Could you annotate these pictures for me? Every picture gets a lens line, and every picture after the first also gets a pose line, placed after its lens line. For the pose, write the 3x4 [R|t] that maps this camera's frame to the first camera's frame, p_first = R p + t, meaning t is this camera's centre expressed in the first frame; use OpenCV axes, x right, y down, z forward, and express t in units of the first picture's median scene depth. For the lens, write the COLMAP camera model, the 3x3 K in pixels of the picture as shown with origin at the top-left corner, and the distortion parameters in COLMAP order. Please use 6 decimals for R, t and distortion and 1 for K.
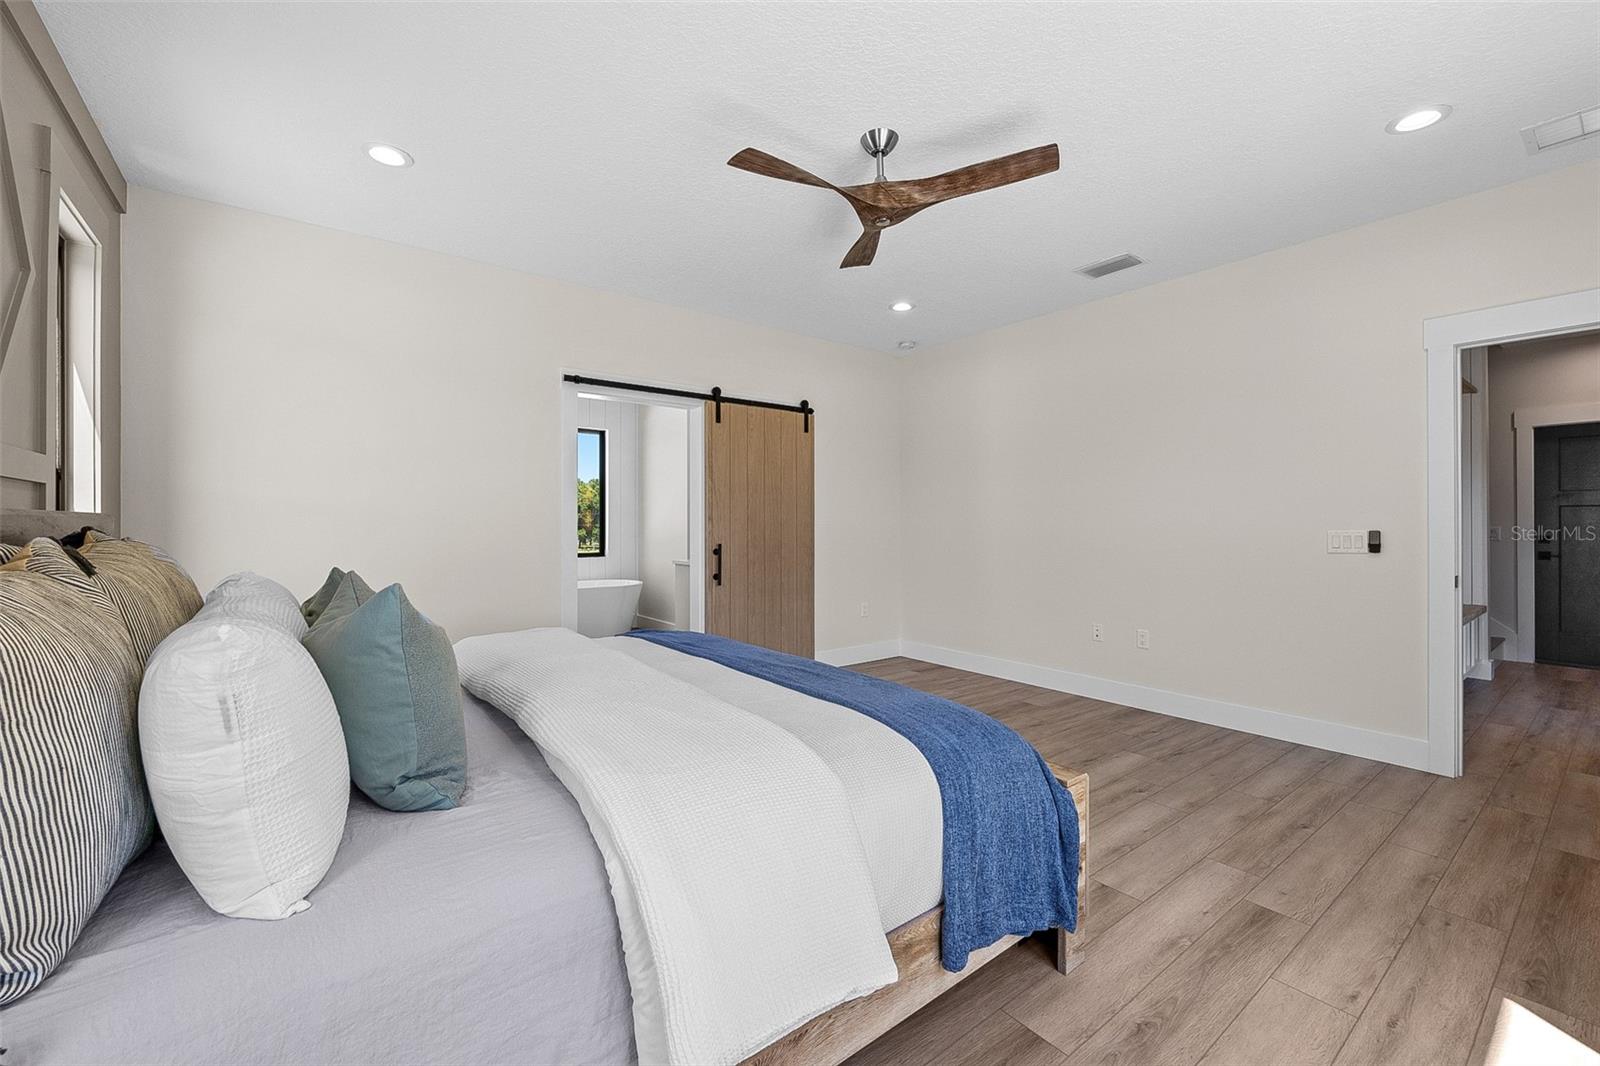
lens RADIAL K [[639.5, 0, 800.0], [0, 639.5, 533.0], [0, 0, 1]] dist [-0.002431, 0.000101]
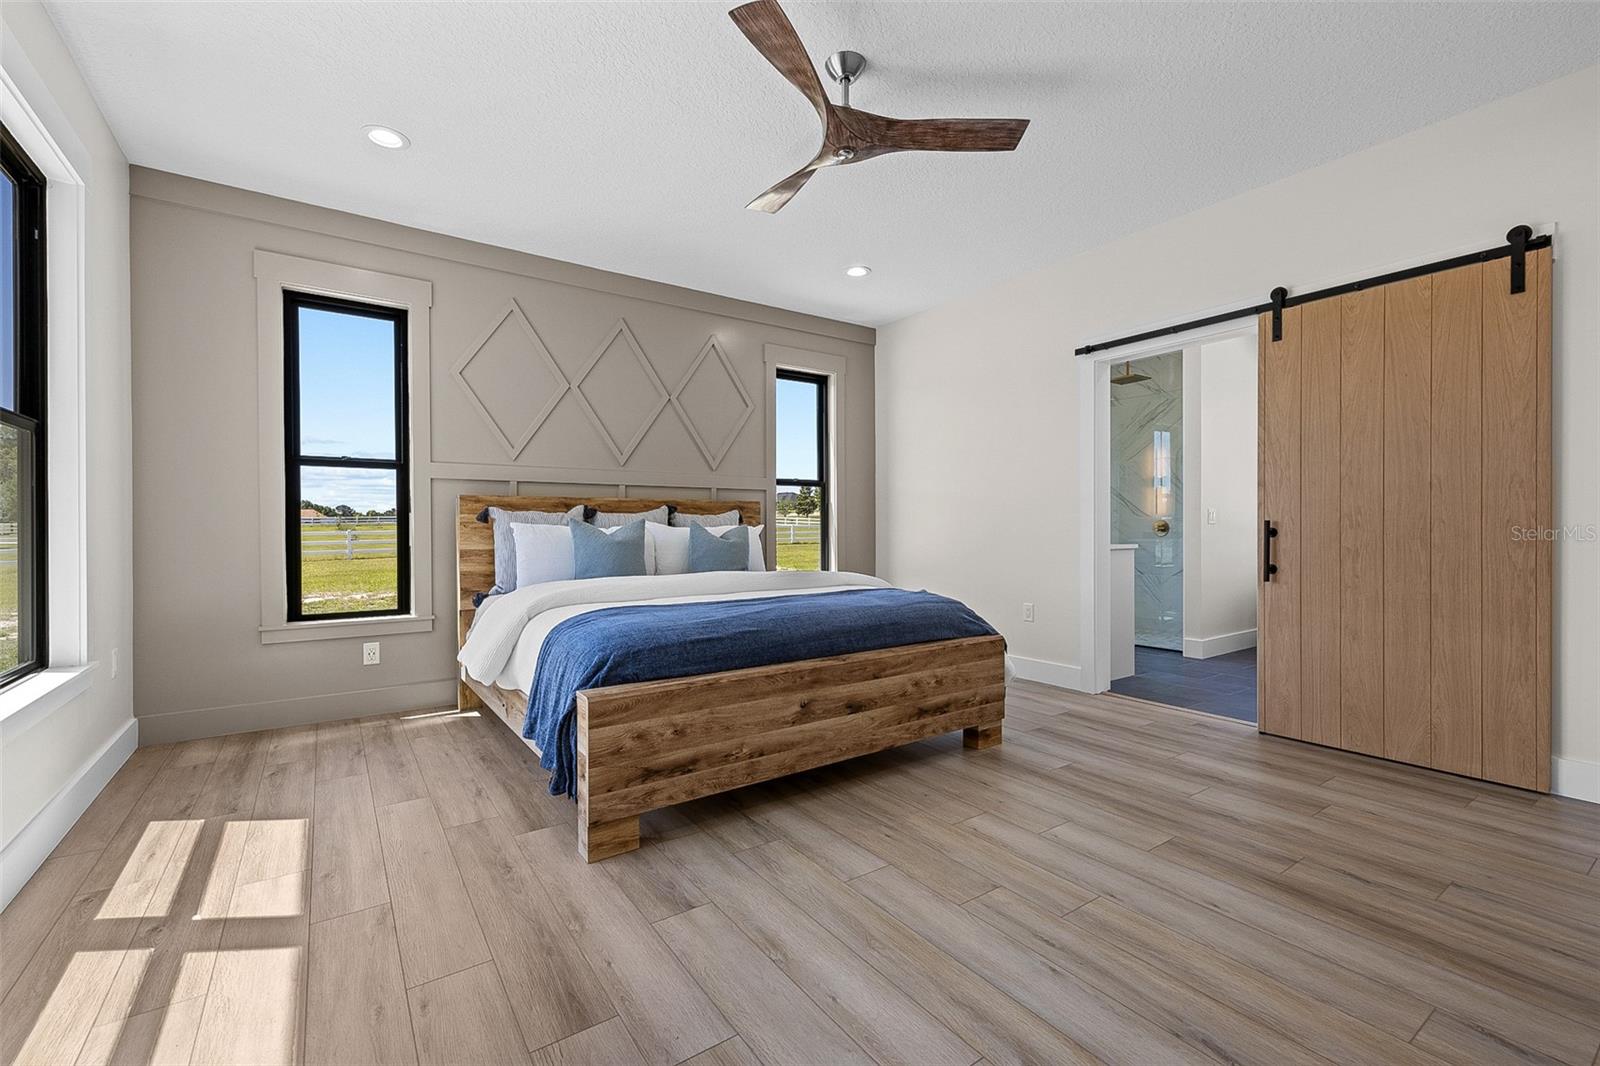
lens RADIAL K [[671.4, 0, 800.0], [0, 671.4, 533.0], [0, 0, 1]] dist [0.000547, 0.000135]
pose [[-0.032959, 0.007486, -0.999429, 0.595496], [-0.007626, 0.999941, 0.007742, 0.028567], [0.999428, 0.007877, -0.032900, 0.521025]]
